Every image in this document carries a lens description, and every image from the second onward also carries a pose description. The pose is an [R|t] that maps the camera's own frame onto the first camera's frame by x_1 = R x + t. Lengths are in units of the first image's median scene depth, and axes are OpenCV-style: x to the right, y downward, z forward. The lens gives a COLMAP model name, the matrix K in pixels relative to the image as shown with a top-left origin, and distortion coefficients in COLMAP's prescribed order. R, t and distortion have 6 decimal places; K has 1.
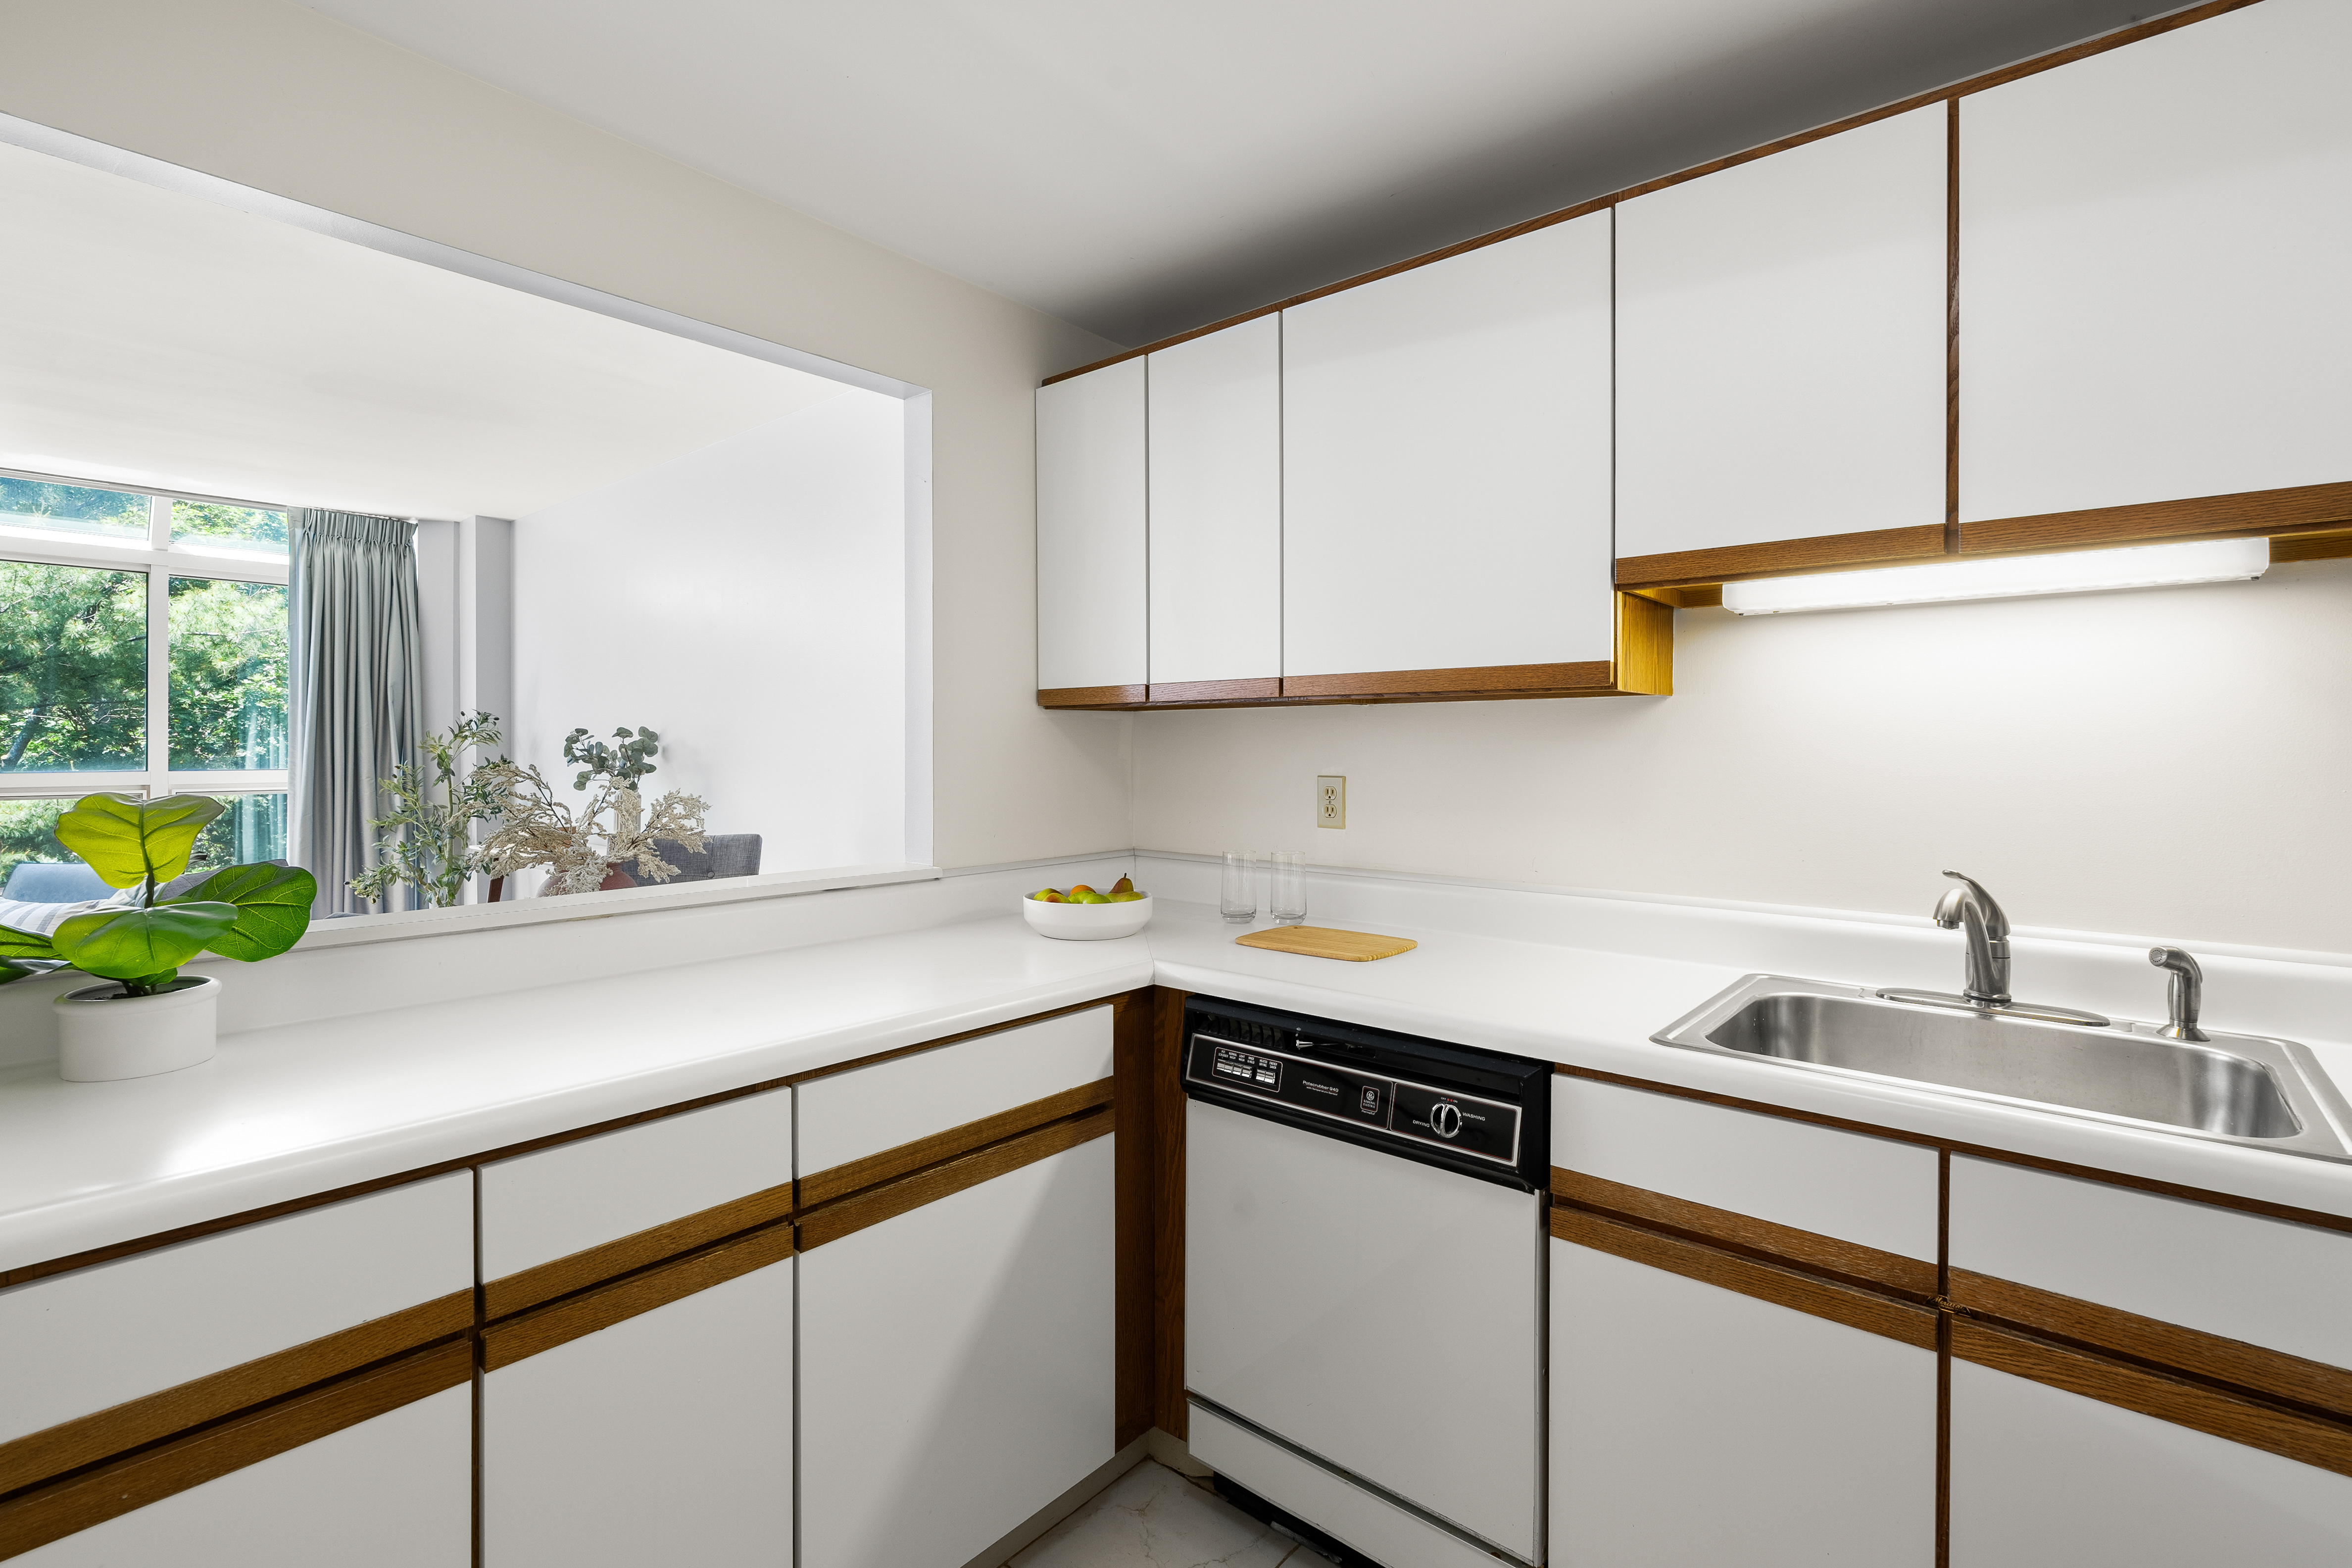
lens RADIAL K [[1074.9, 0, 1177.5], [0, 1074.9, 750.5], [0, 0, 1]] dist [-0.004600, 0.000973]
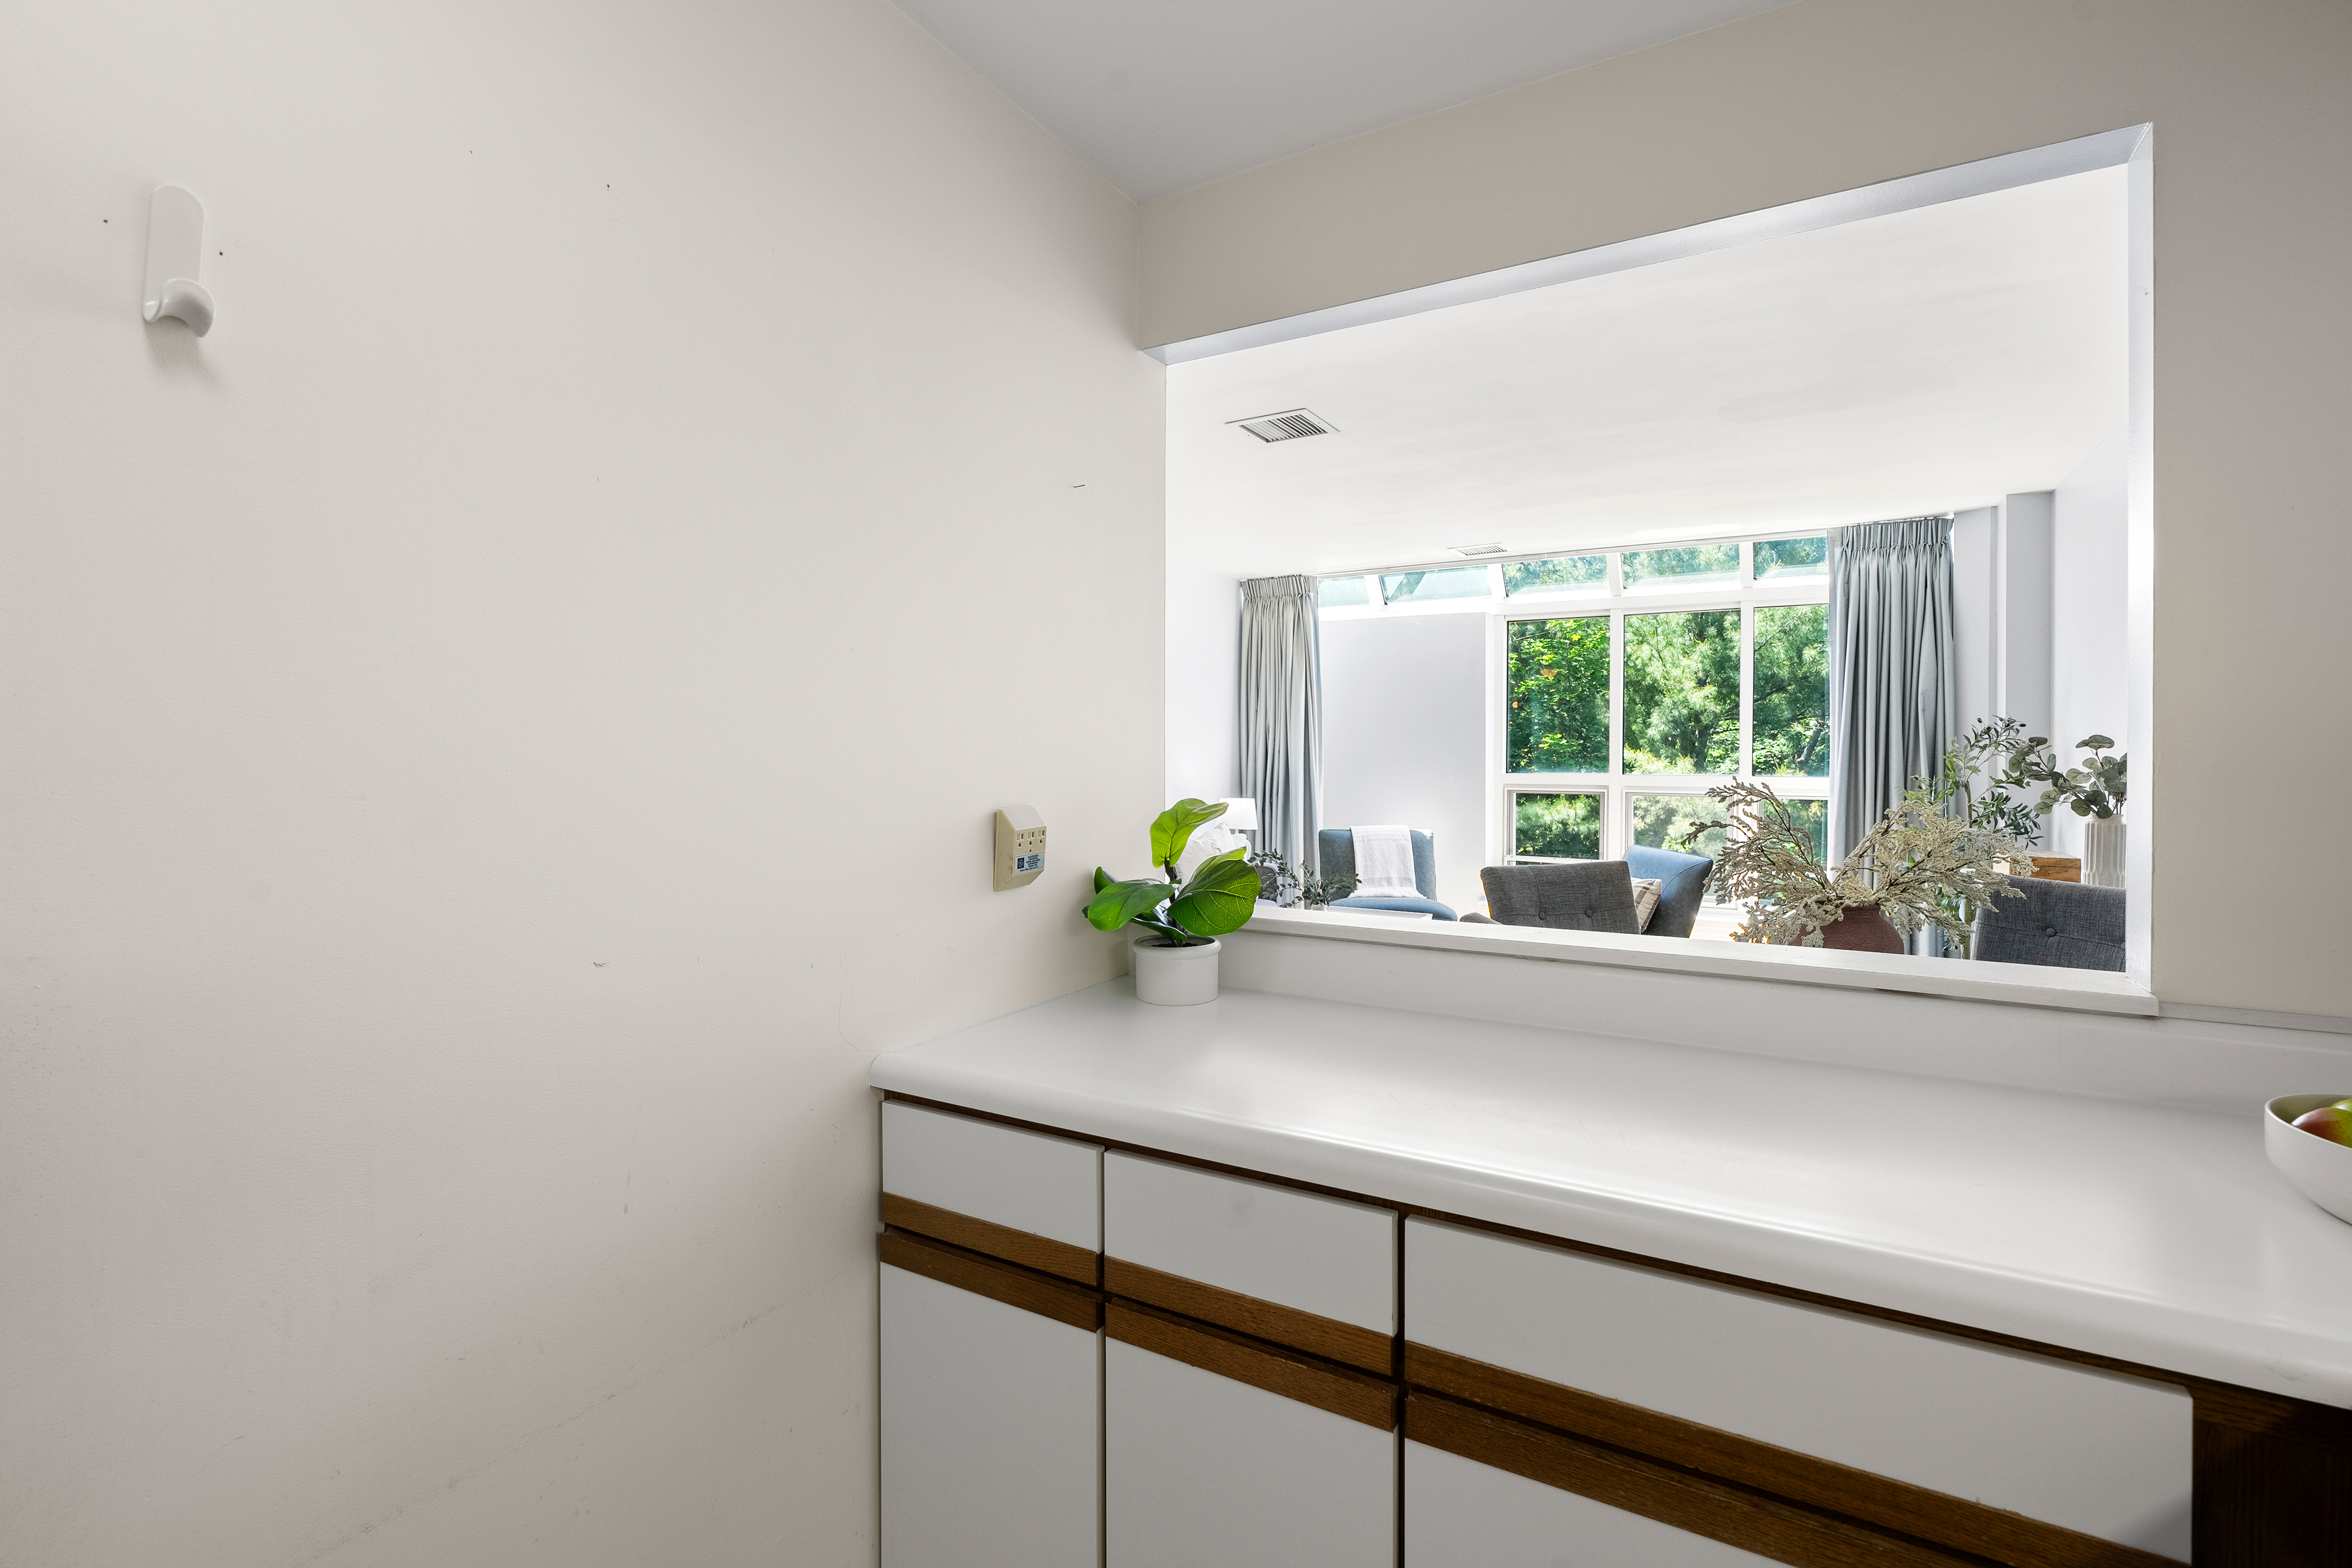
lens RADIAL K [[1071.9, 0, 1179.3], [0, 1071.9, 760.9], [0, 0, 1]] dist [-0.003292, 0.000859]
pose [[0.183369, 0.010120, -0.982992, 0.299148], [-0.003971, 0.999946, 0.009554, -0.019402], [0.983036, 0.002152, 0.183399, 0.564320]]
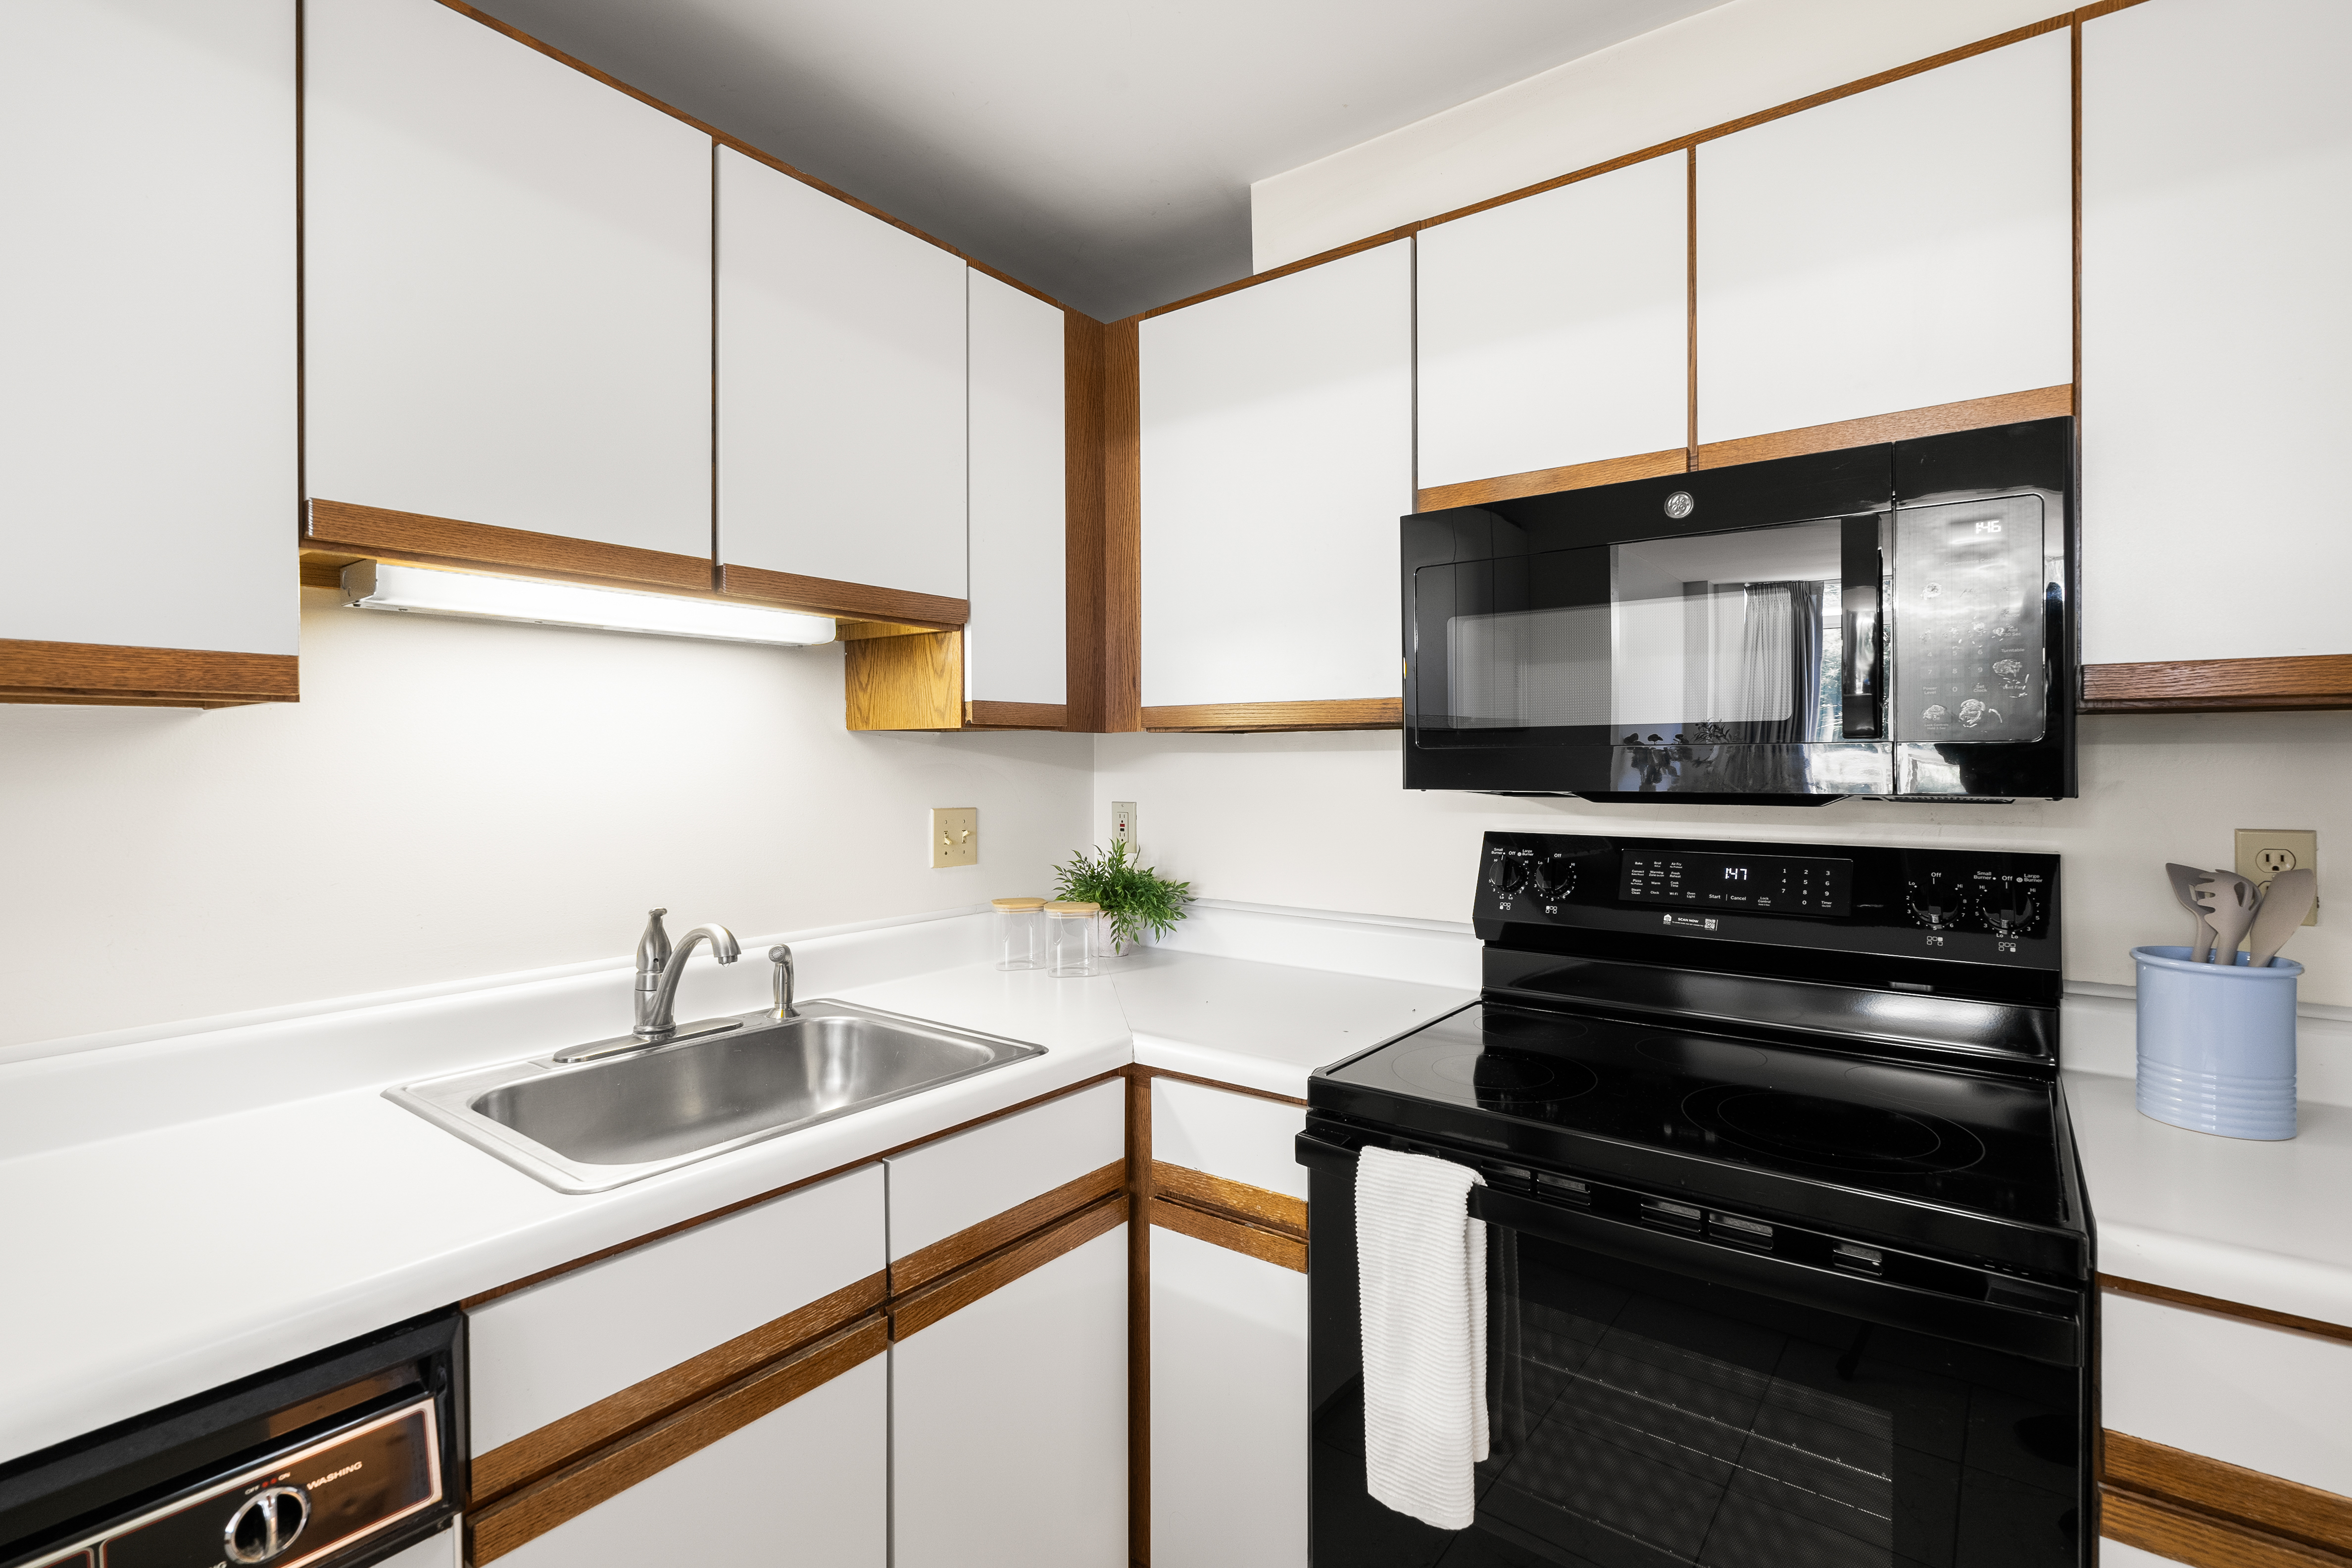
lens RADIAL K [[1076.8, 0, 1184.3], [0, 1076.8, 758.0], [0, 0, 1]] dist [-0.000319, -0.000008]
pose [[-0.064786, -0.000421, 0.997899, -0.261147], [0.006690, 0.999977, 0.000856, -0.020386], [-0.997877, 0.006732, -0.064781, 0.519141]]
